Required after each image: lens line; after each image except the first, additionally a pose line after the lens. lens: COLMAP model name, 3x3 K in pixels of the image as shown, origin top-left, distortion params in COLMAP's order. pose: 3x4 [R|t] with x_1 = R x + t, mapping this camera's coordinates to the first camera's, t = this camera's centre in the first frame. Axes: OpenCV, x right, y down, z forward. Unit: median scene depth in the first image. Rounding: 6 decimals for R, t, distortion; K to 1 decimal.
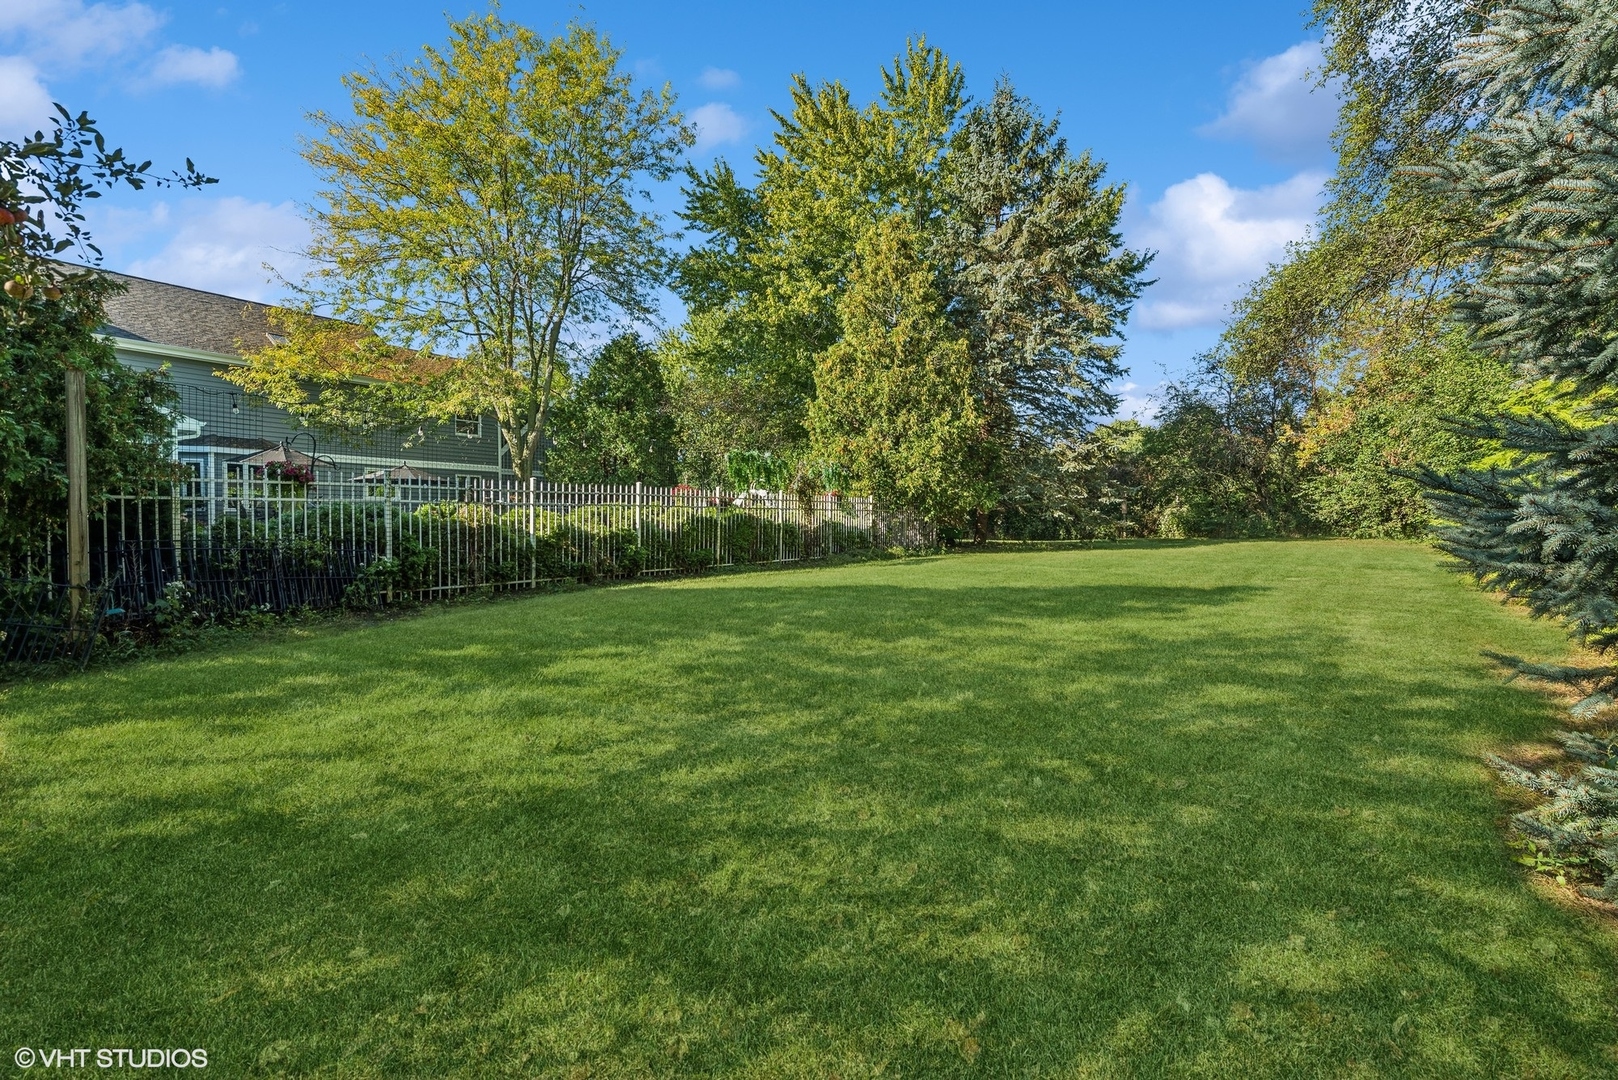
lens RADIAL K [[700.3, 0, 814.4], [0, 700.3, 542.1], [0, 0, 1]] dist [0.004575, -0.000502]
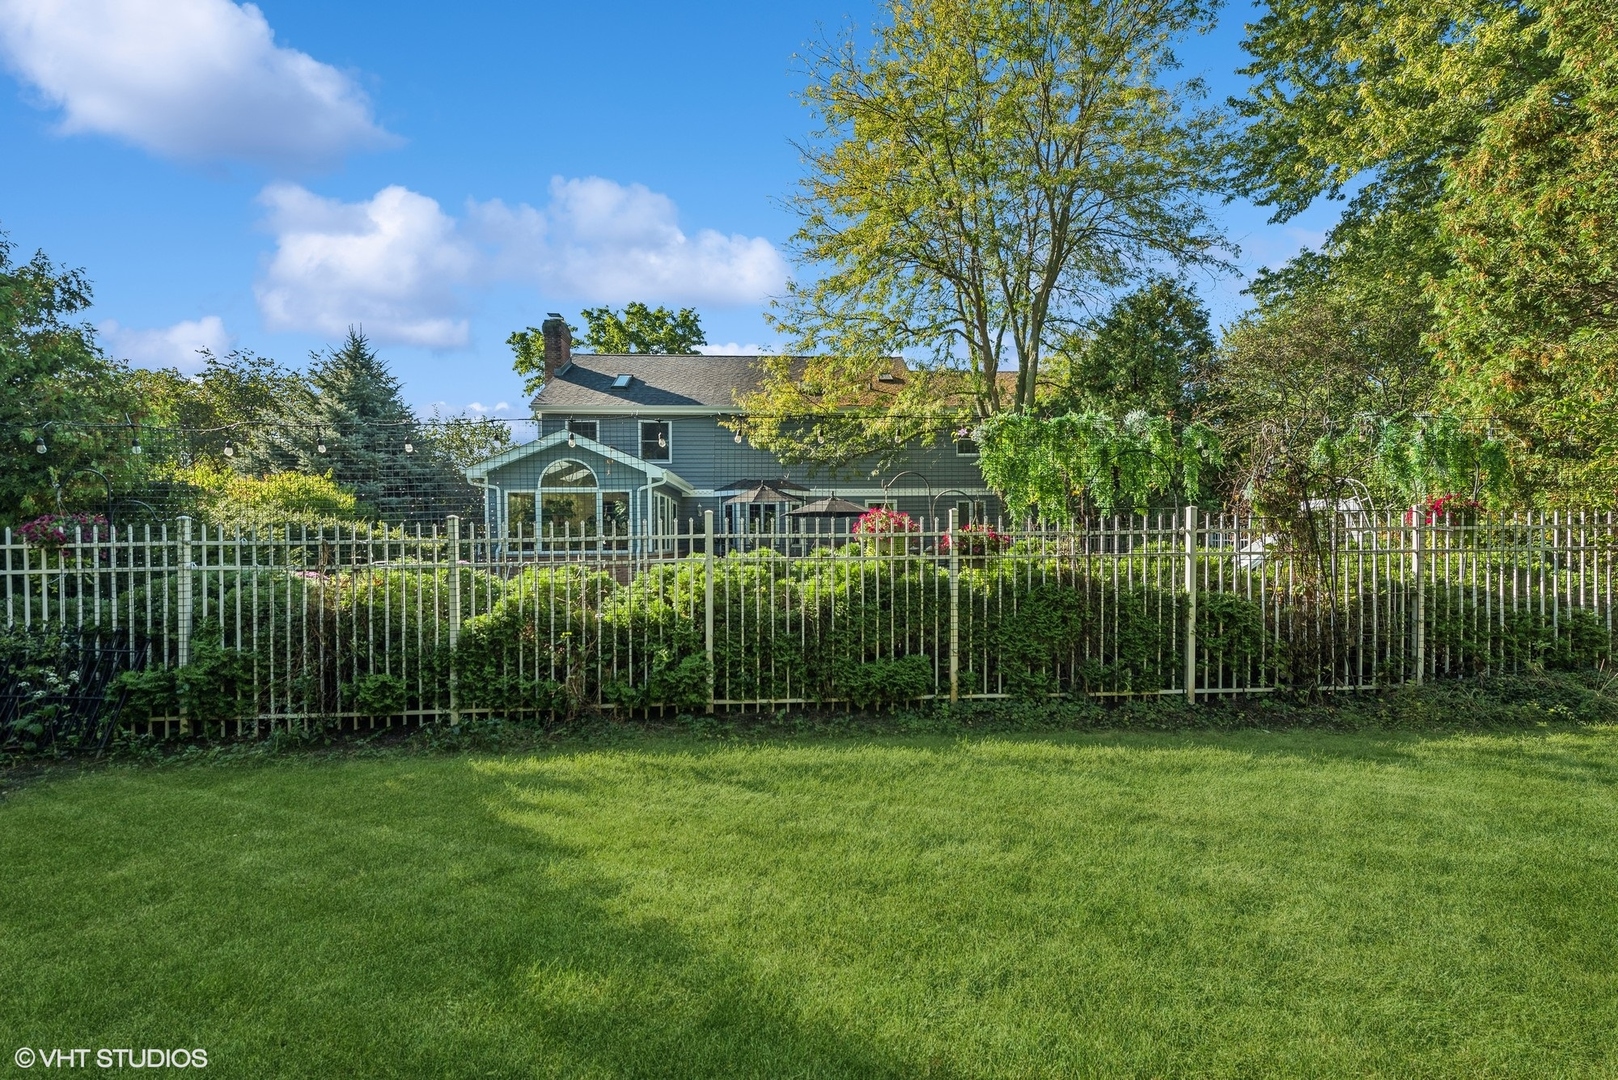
lens RADIAL K [[700.3, 0, 813.7], [0, 700.3, 549.1], [0, 0, 1]] dist [0.004575, -0.000502]
pose [[0.617882, -0.006806, -0.786242, 0.082786], [-0.011053, 0.999789, -0.017341, -0.027957], [0.786193, 0.019405, 0.617676, 0.414179]]
